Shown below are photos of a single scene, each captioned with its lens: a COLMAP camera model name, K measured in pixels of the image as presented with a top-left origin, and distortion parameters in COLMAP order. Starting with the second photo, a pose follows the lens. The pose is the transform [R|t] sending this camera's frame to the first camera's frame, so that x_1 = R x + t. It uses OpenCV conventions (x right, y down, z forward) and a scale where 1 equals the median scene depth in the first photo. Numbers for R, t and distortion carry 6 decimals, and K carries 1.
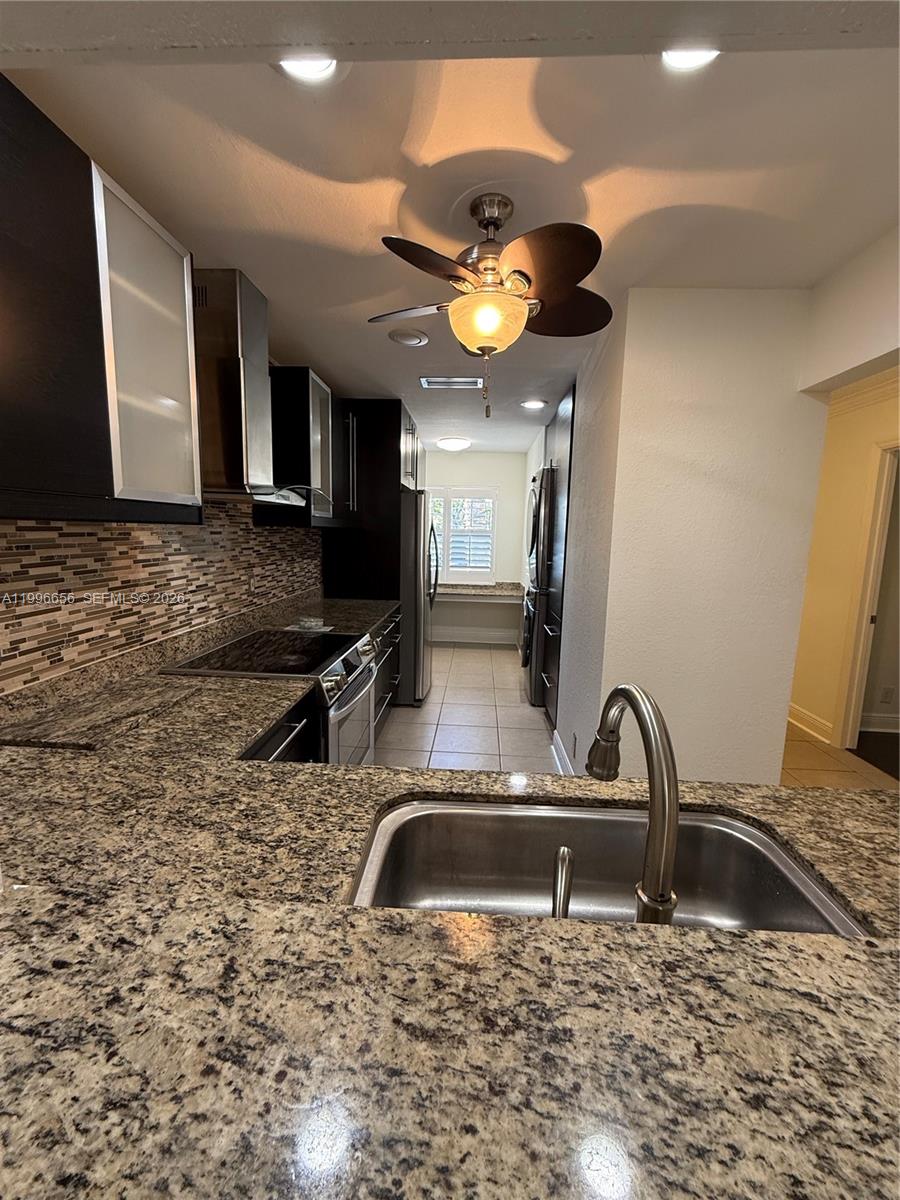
lens RADIAL K [[478.7, 0, 450.9], [0, 478.7, 597.6], [0, 0, 1]] dist [-0.001204, 0.000216]
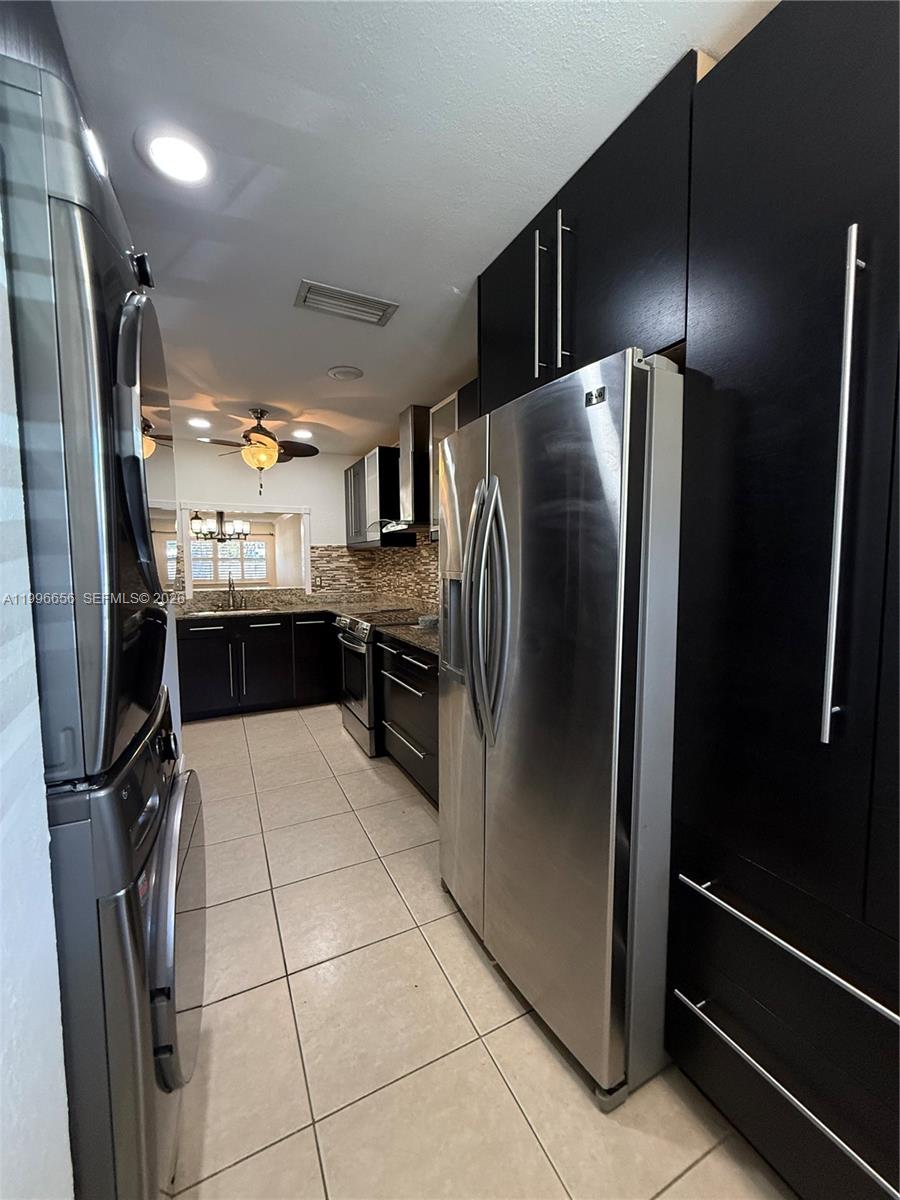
lens RADIAL K [[478.7, 0, 450.9], [0, 478.7, 597.6], [0, 0, 1]] dist [-0.001204, 0.000216]
pose [[-0.867183, 0.017050, -0.497698, 0.460904], [-0.082162, 0.980819, 0.176758, -0.402051], [0.491166, 0.194173, -0.849149, 3.715063]]
